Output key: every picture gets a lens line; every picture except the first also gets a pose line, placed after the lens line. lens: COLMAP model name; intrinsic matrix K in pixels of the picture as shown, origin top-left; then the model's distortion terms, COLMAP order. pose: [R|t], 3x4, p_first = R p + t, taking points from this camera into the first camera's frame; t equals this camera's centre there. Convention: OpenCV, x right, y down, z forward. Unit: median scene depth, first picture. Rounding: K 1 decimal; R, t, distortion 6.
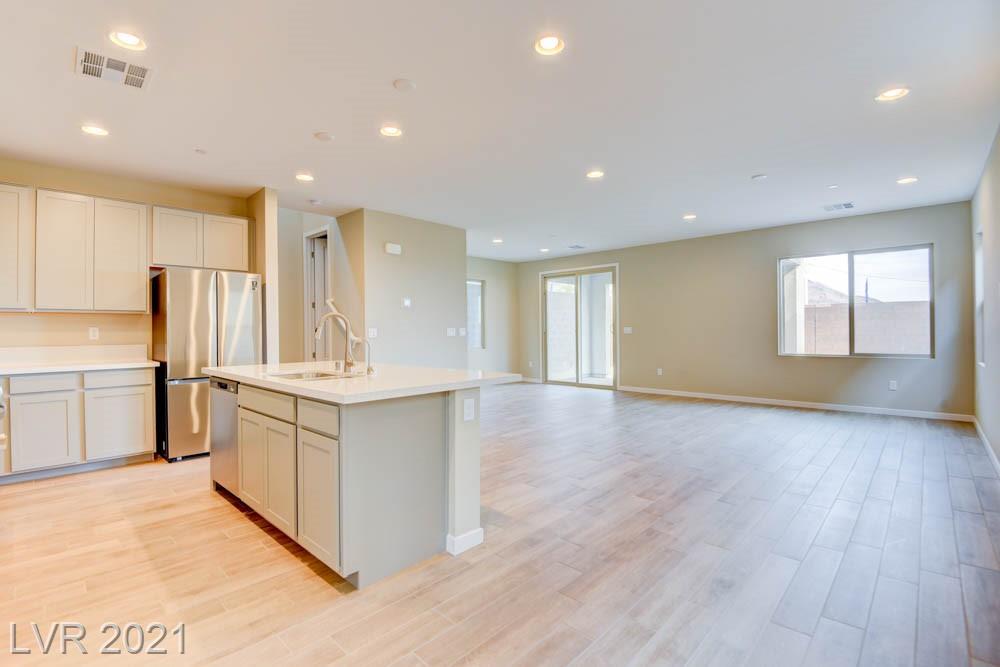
lens RADIAL K [[461.2, 0, 500.0], [0, 461.2, 333.5], [0, 0, 1]] dist [-0.001880, -0.017623]
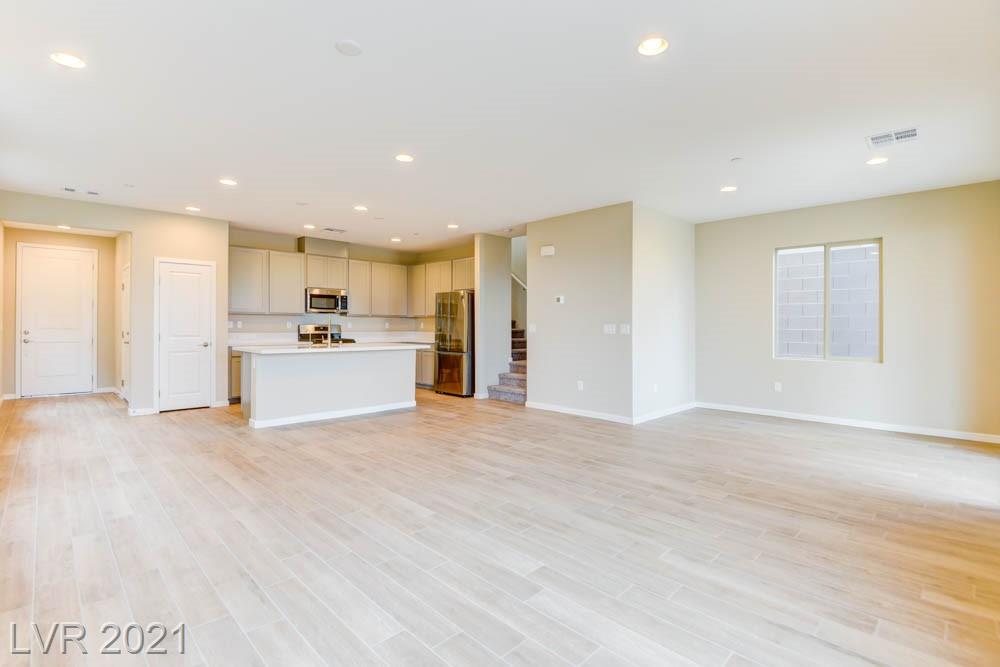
lens RADIAL K [[462.3, 0, 500.5], [0, 462.3, 319.3], [0, 0, 1]] dist [-0.000896, -0.017498]
pose [[-0.031052, -0.005328, -0.999504, 0.744116], [-0.011103, 0.999926, -0.004985, -0.014394], [0.999456, 0.010942, -0.031109, 0.803894]]
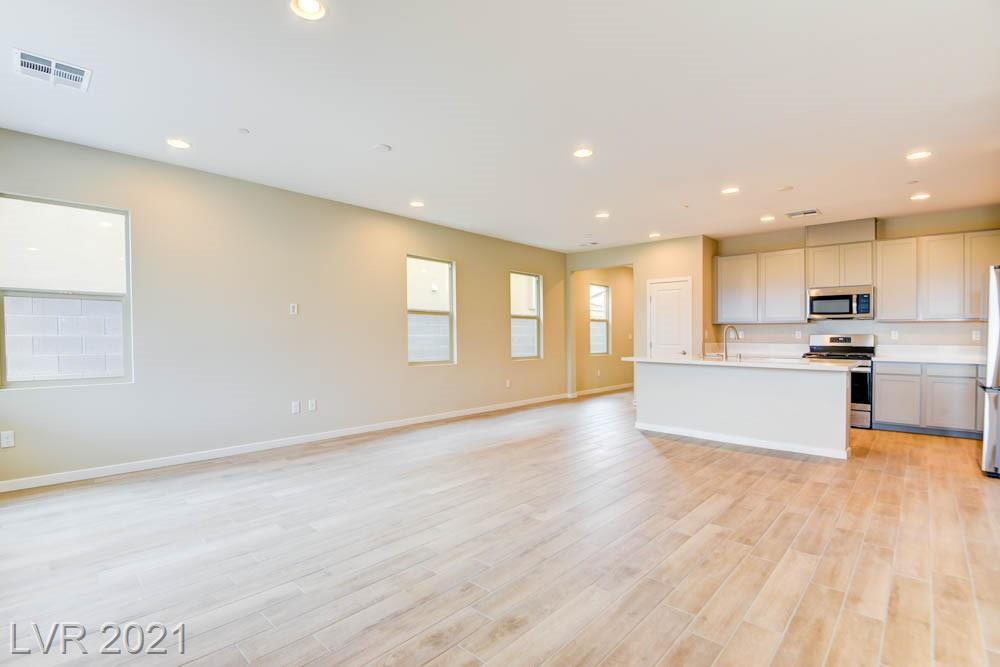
lens RADIAL K [[467.1, 0, 482.3], [0, 467.1, 339.9], [0, 0, 1]] dist [0.021986, -0.018649]
pose [[-0.999955, 0.006703, 0.006732, 0.262164], [0.006846, 0.999748, 0.021374, -0.015517], [-0.006587, 0.021419, -0.999749, 1.235759]]
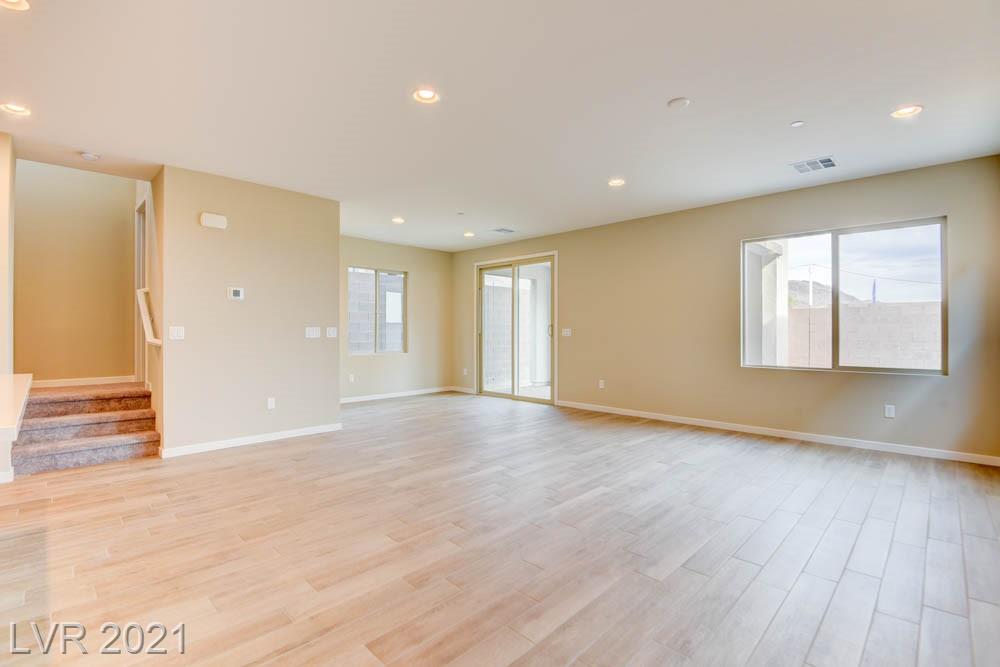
lens RADIAL K [[461.2, 0, 500.0], [0, 461.2, 333.5], [0, 0, 1]] dist [-0.001880, -0.017623]
pose [[0.999828, 0.009712, -0.015828, 0.215577], [-0.009745, 0.999950, -0.002031, -0.003064], [0.015807, 0.002185, 0.999873, 0.225374]]
